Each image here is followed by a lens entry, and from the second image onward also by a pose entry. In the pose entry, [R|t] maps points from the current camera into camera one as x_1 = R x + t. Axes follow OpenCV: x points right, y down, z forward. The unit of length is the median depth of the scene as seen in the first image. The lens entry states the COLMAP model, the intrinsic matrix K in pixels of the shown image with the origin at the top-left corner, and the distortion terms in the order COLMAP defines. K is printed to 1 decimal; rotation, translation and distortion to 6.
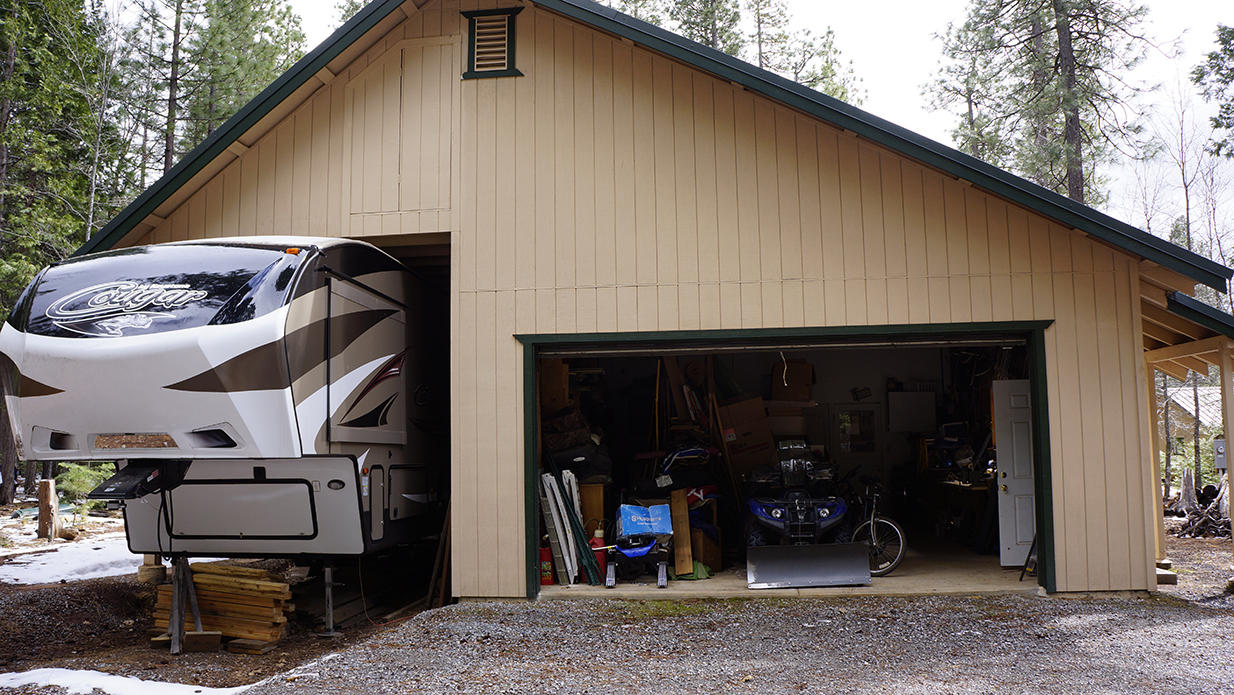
lens RADIAL K [[981.4, 0, 616.0], [0, 981.4, 342.9], [0, 0, 1]] dist [-0.160917, 0.092637]
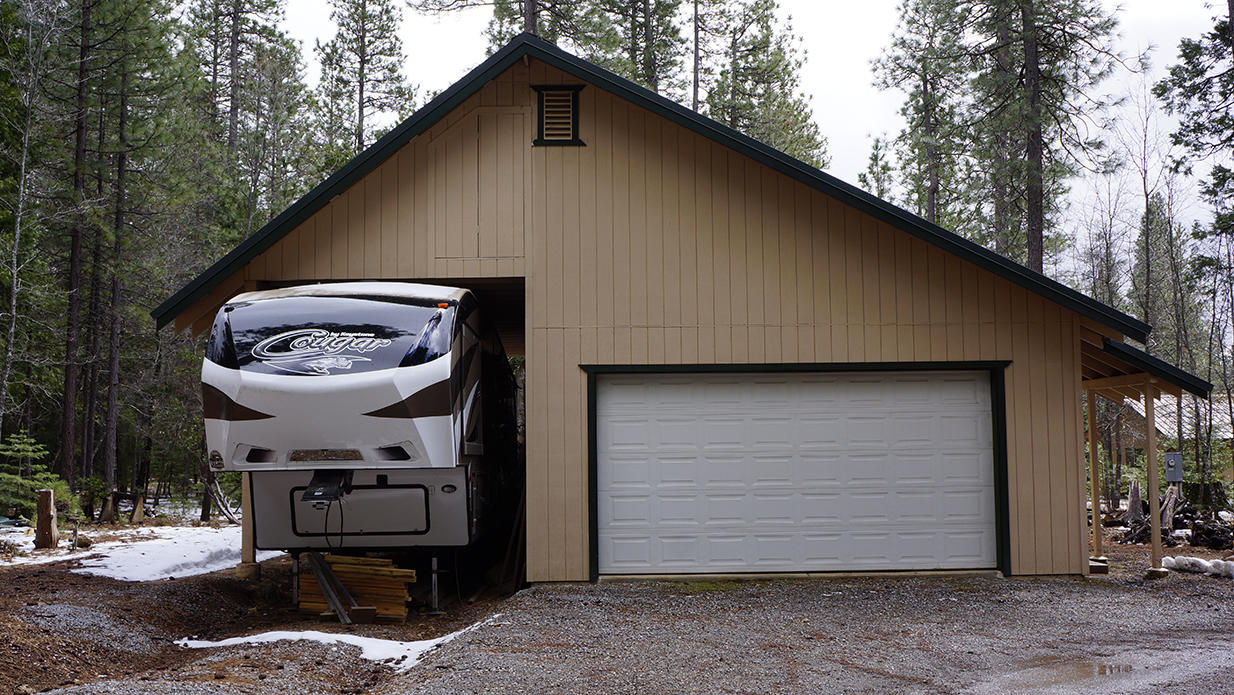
lens RADIAL K [[1203.3, 0, 616.8], [0, 1203.3, 355.9], [0, 0, 1]] dist [-0.058652, 0.000000]
pose [[0.993078, 0.013134, 0.116716, -0.225709], [-0.016245, 0.999537, 0.025741, -0.056850], [-0.116324, -0.027458, 0.992832, -0.470106]]
